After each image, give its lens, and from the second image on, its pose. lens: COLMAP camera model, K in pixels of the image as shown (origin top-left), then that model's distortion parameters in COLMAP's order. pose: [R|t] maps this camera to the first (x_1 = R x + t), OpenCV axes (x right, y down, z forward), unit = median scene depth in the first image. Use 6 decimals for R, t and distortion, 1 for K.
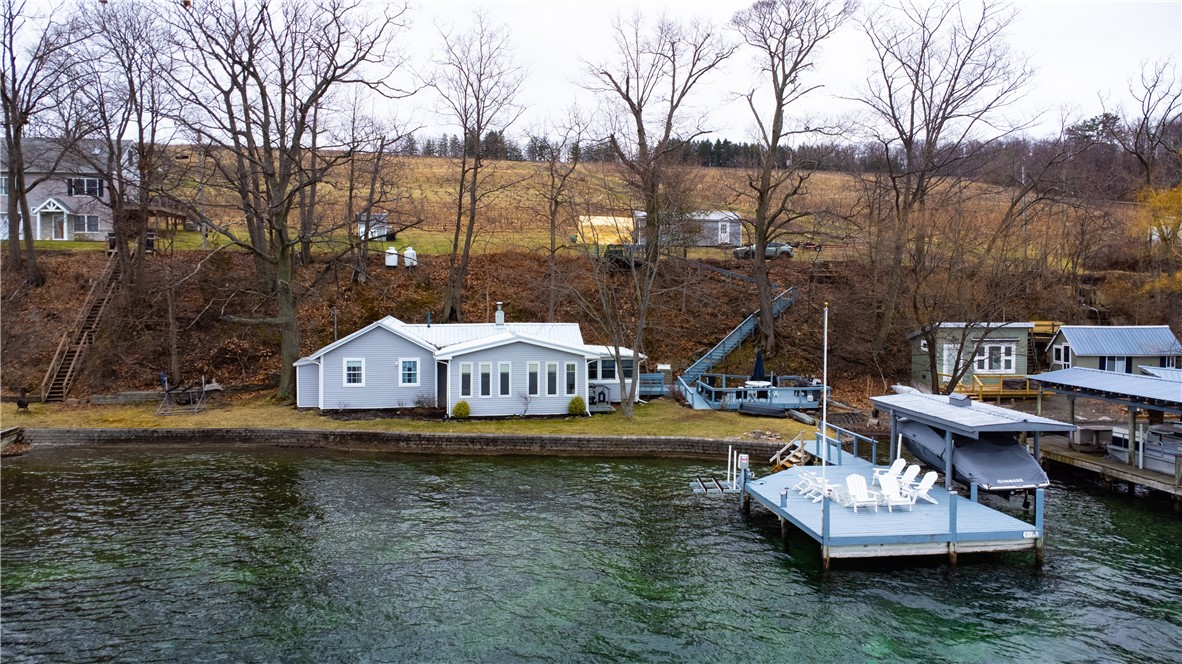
lens RADIAL K [[844.6, 0, 558.6], [0, 844.6, 319.6], [0, 0, 1]] dist [0.015741, -0.006478]
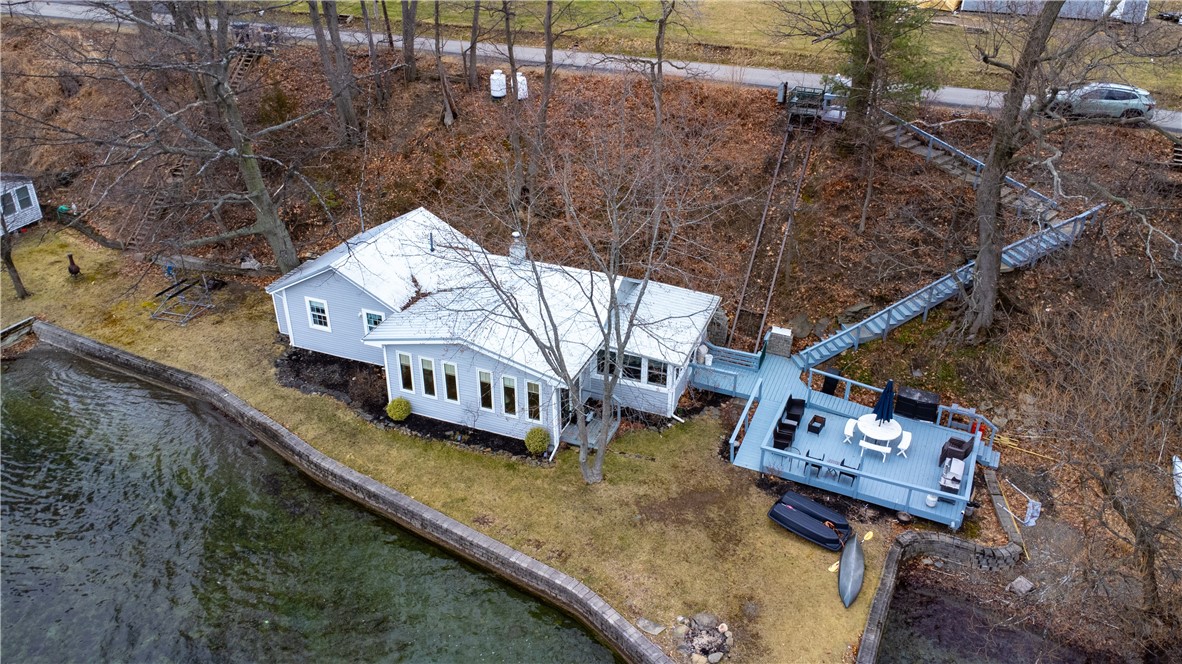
lens RADIAL K [[844.6, 0, 558.6], [0, 844.6, 319.6], [0, 0, 1]] dist [0.015741, -0.006478]
pose [[0.871305, 0.220420, -0.438454, 0.325541], [-0.014877, 0.904906, 0.425351, -0.290051], [0.490516, -0.364088, 0.791728, 0.482690]]
